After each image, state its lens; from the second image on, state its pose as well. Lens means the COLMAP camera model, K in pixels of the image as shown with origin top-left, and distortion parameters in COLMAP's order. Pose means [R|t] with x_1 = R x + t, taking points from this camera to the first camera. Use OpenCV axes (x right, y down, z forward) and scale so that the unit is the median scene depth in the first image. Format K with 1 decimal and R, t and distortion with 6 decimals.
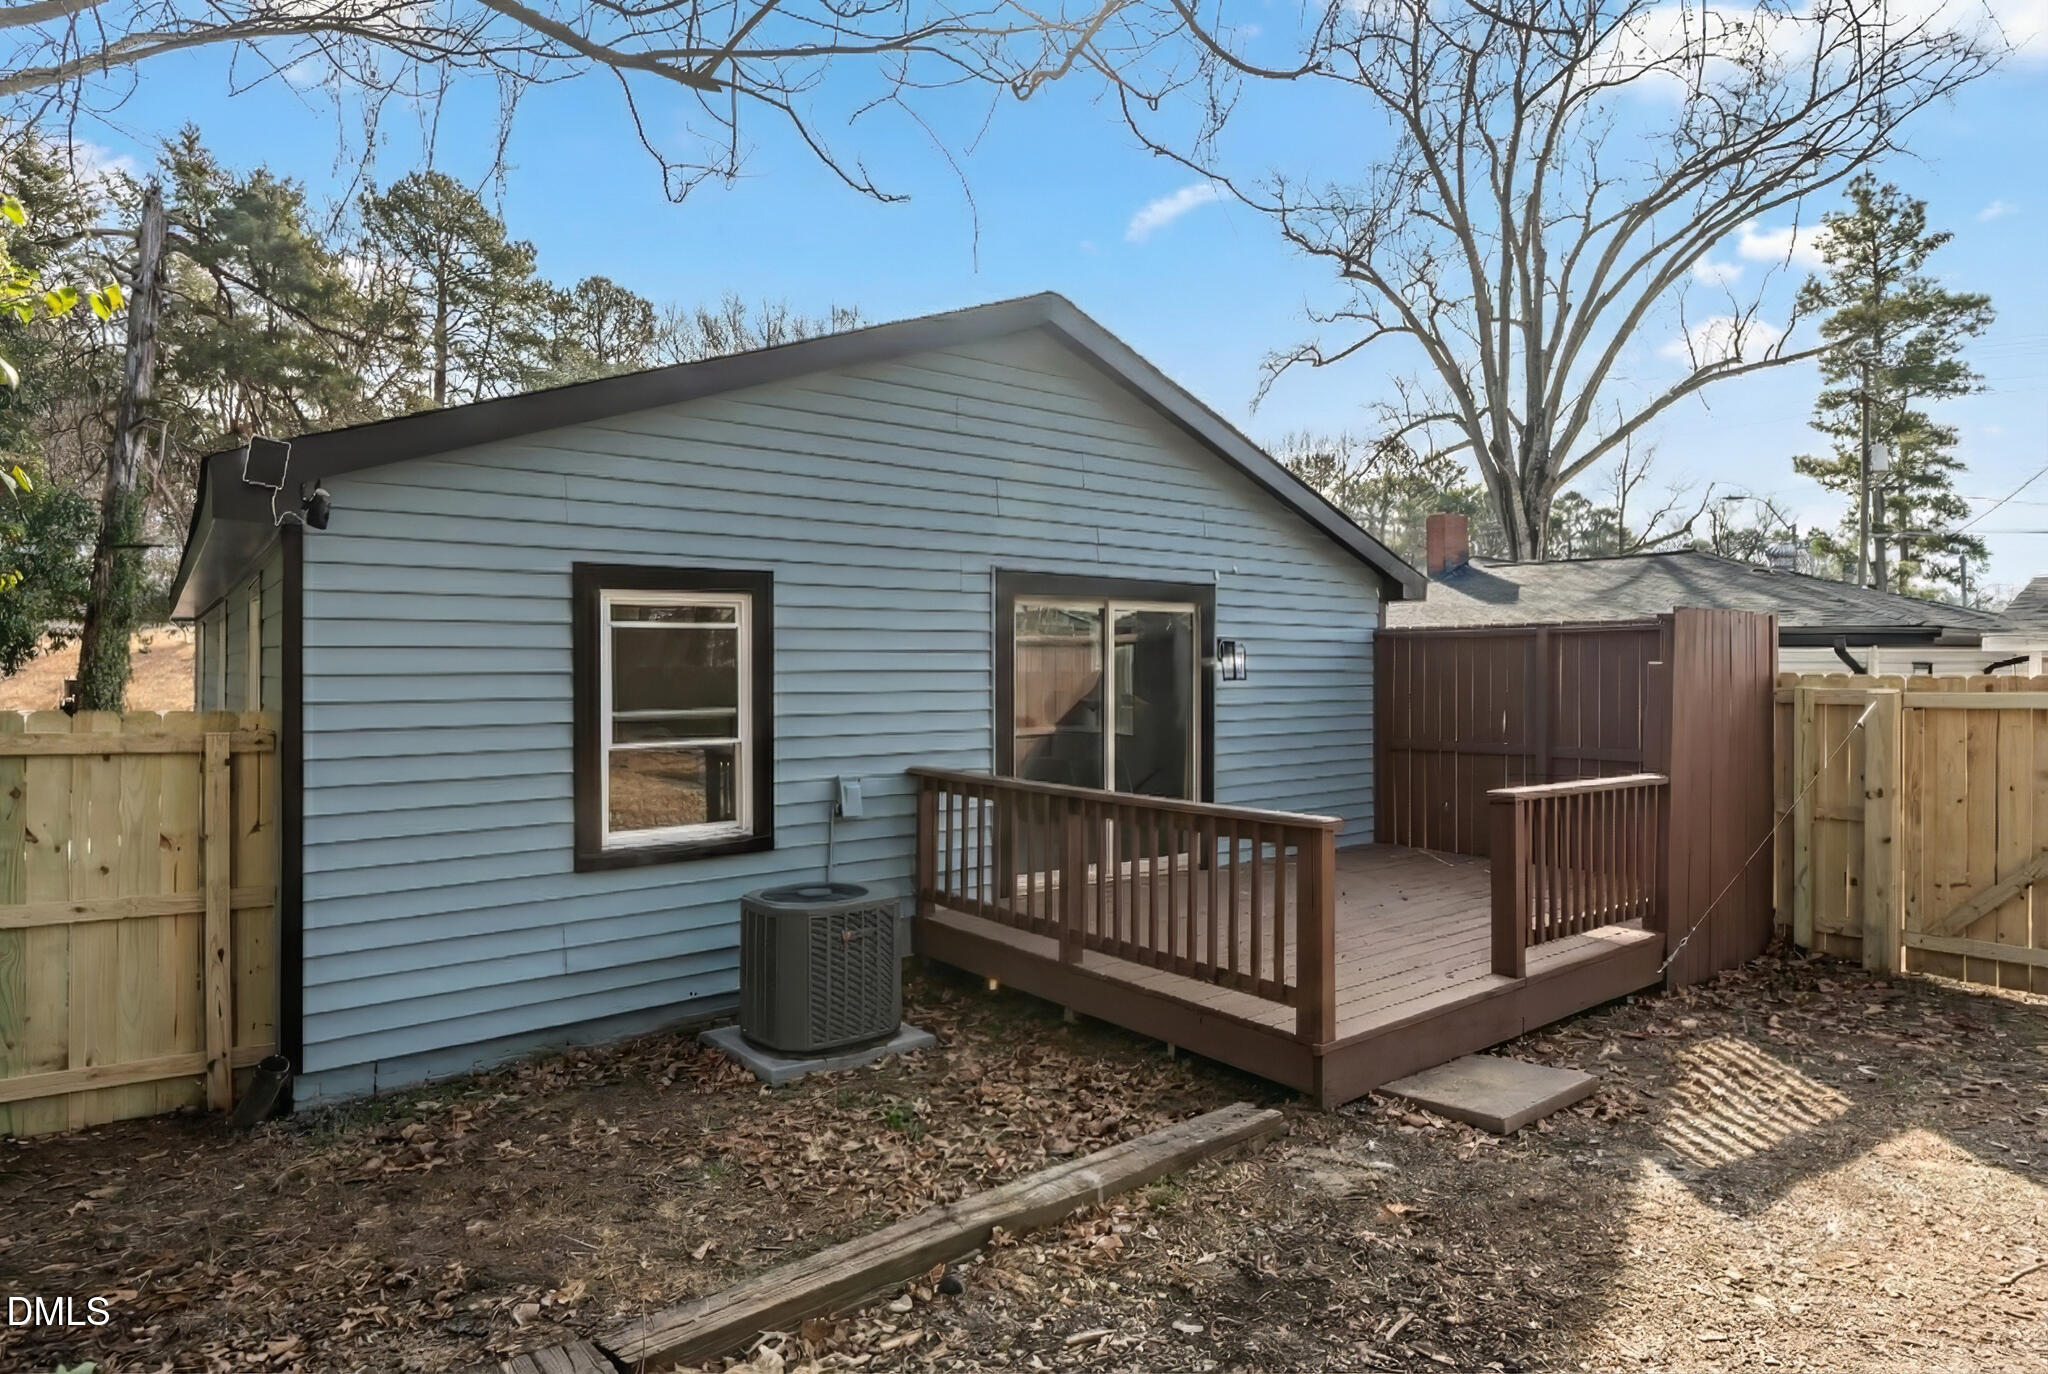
lens RADIAL K [[1144.8, 0, 1024.0], [0, 1144.8, 687.0], [0, 0, 1]] dist [-0.001381, -0.000530]
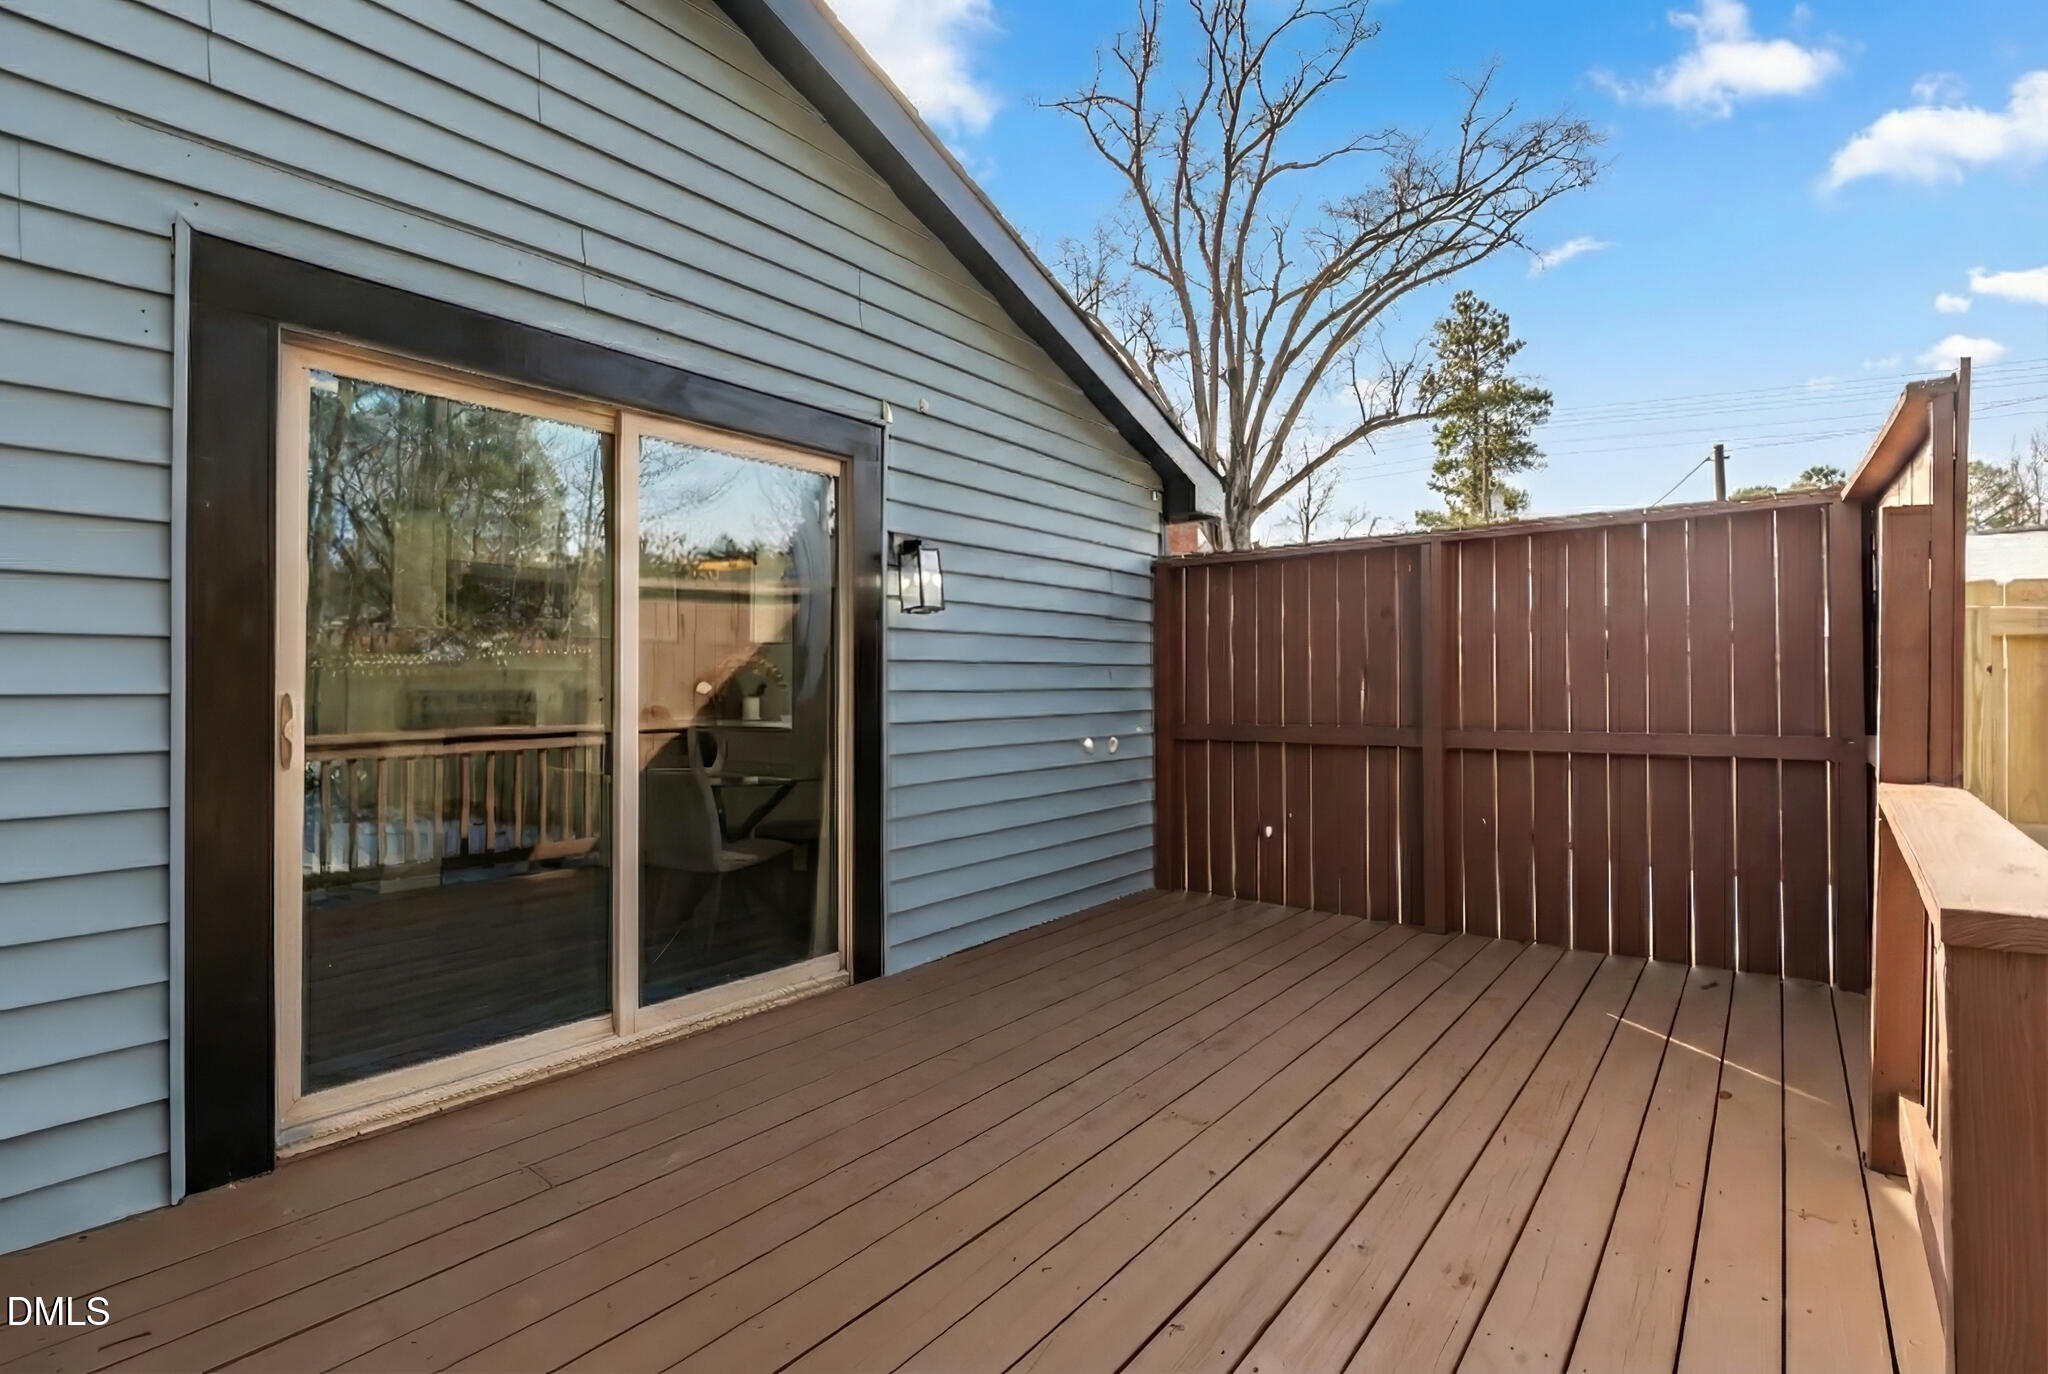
lens RADIAL K [[949.1, 0, 1024.0], [0, 949.1, 687.0], [0, 0, 1]] dist [0.000604, -0.000169]
pose [[0.975745, -0.001766, 0.218903, 0.030373], [0.004296, 0.999929, -0.011082, 0.007582], [-0.218868, 0.011754, 0.975684, 0.126971]]
